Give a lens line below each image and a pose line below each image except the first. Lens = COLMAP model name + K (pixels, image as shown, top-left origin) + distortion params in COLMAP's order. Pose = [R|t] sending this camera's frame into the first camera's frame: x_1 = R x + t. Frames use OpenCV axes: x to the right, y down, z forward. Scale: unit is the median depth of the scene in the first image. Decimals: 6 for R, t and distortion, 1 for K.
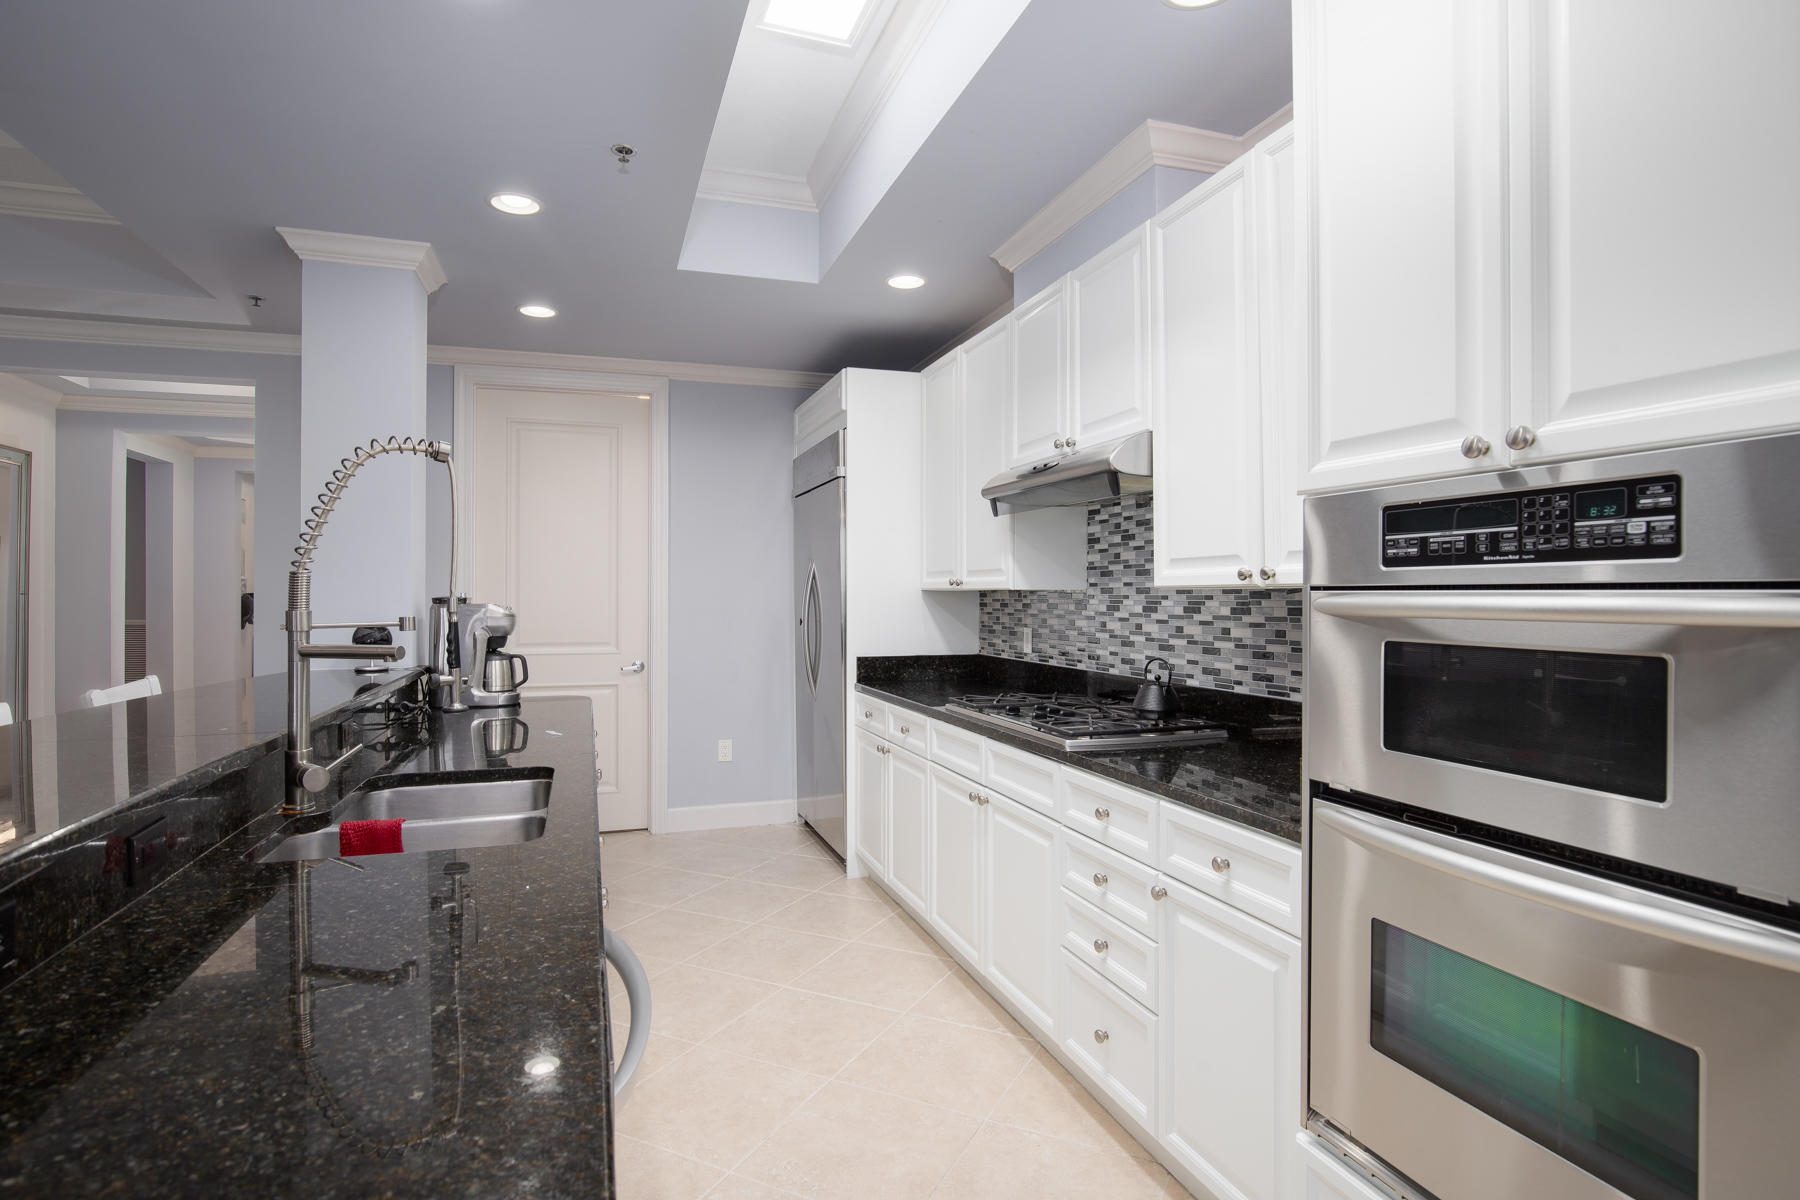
lens RADIAL K [[924.7, 0, 909.3], [0, 924.7, 595.9], [0, 0, 1]] dist [-0.020733, -0.001330]
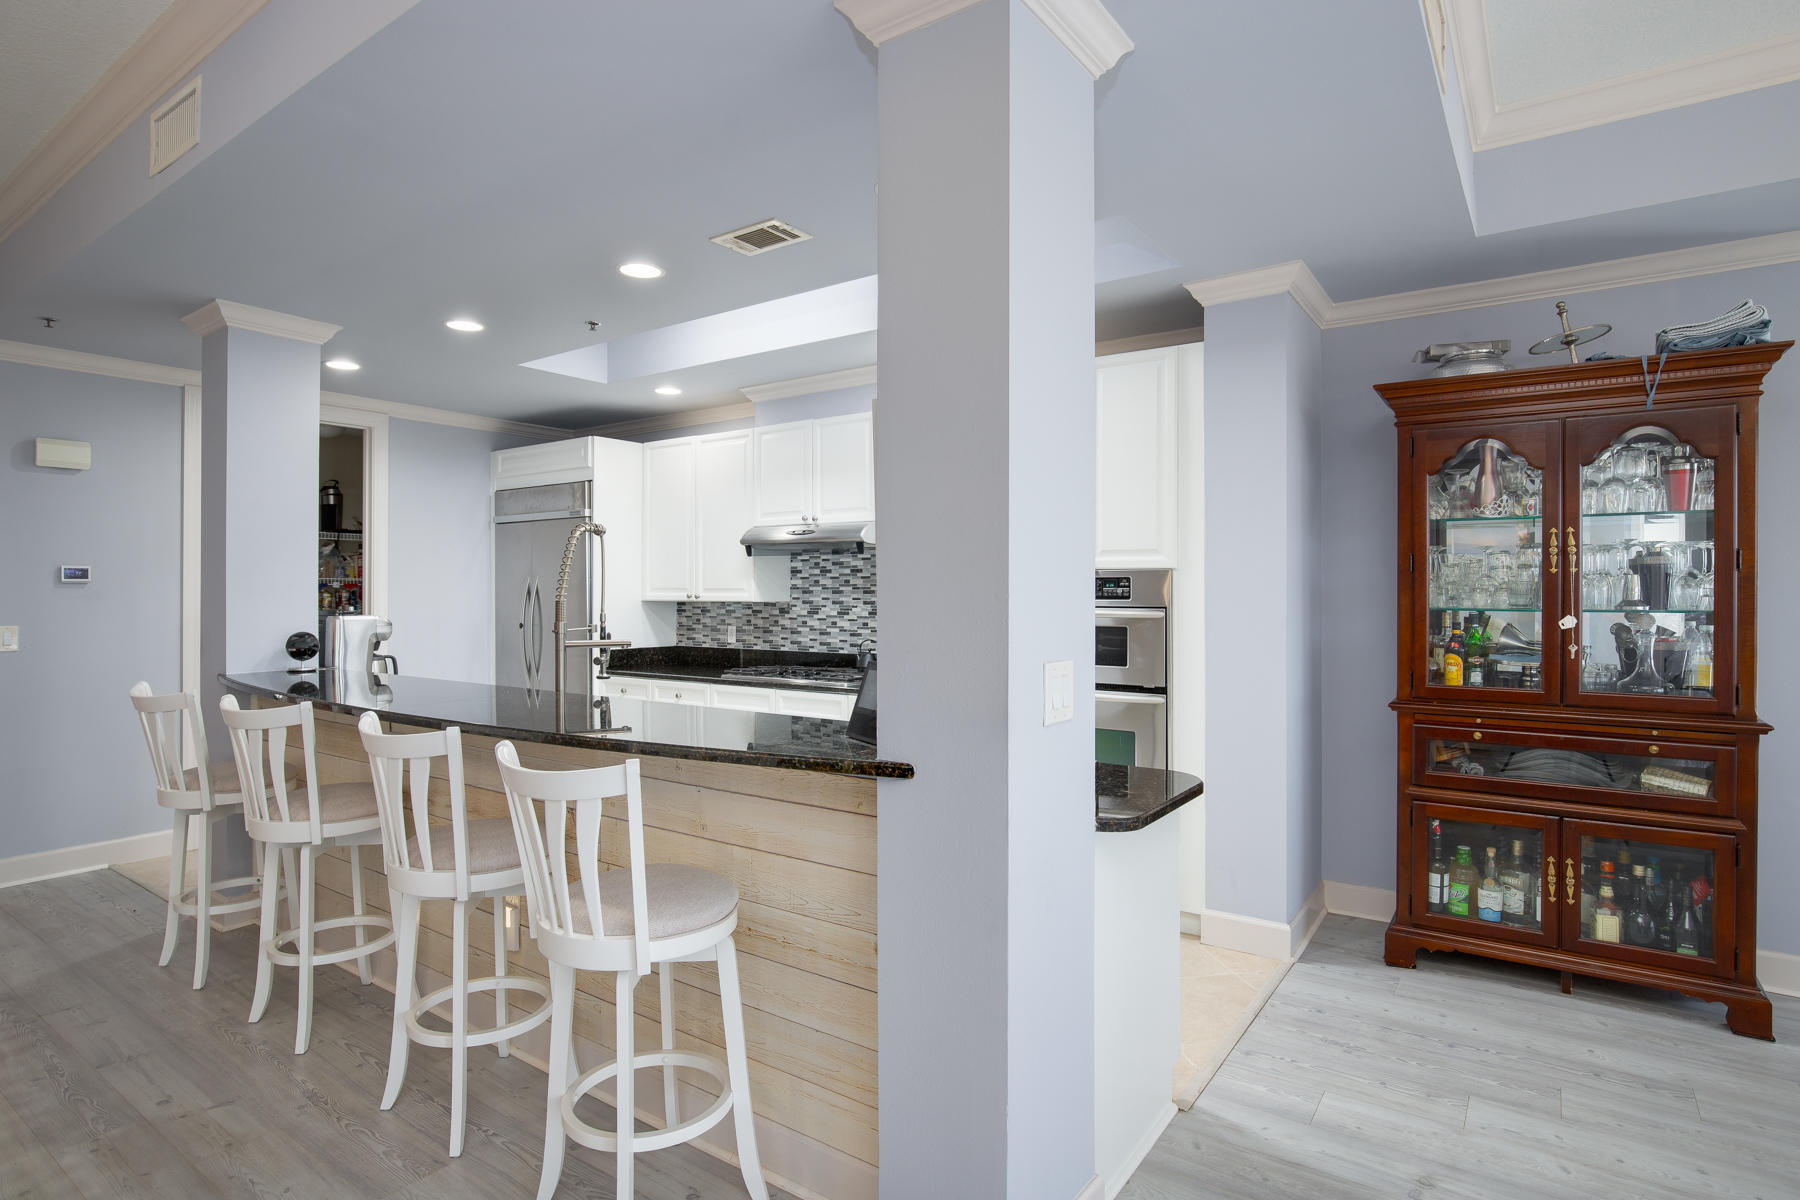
lens RADIAL K [[924.7, 0, 891.5], [0, 924.7, 608.7], [0, 0, 1]] dist [-0.020733, -0.001330]
pose [[0.814086, -0.009984, 0.580658, -0.616716], [0.001247, 0.999880, 0.015443, -0.018936], [-0.580742, -0.011848, 0.814001, -0.433355]]
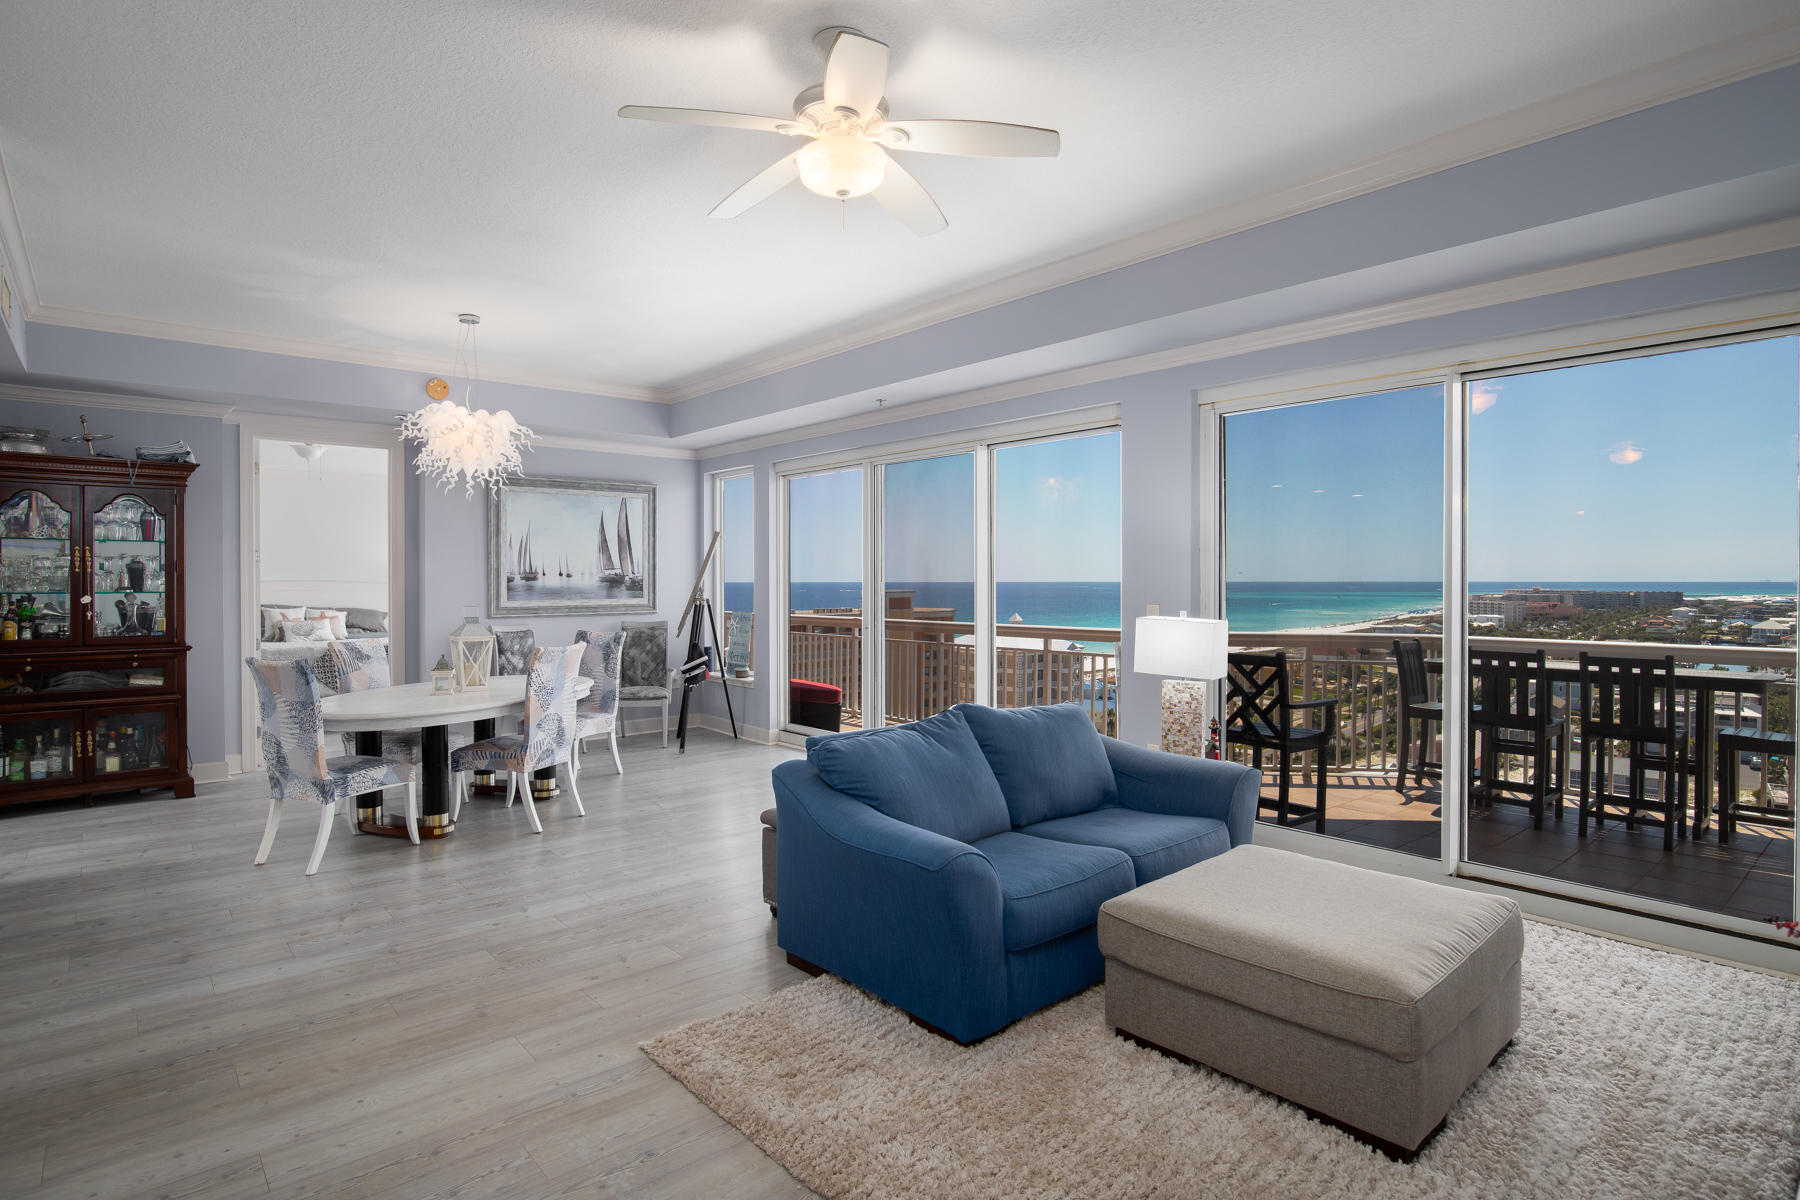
lens RADIAL K [[930.3, 0, 900.2], [0, 930.3, 581.1], [0, 0, 1]] dist [-0.020689, 0.004108]
pose [[-0.382290, -0.002062, 0.924040, -1.579780], [-0.003239, 0.999994, 0.000891, -0.028939], [-0.924037, -0.002652, -0.382295, -0.789618]]
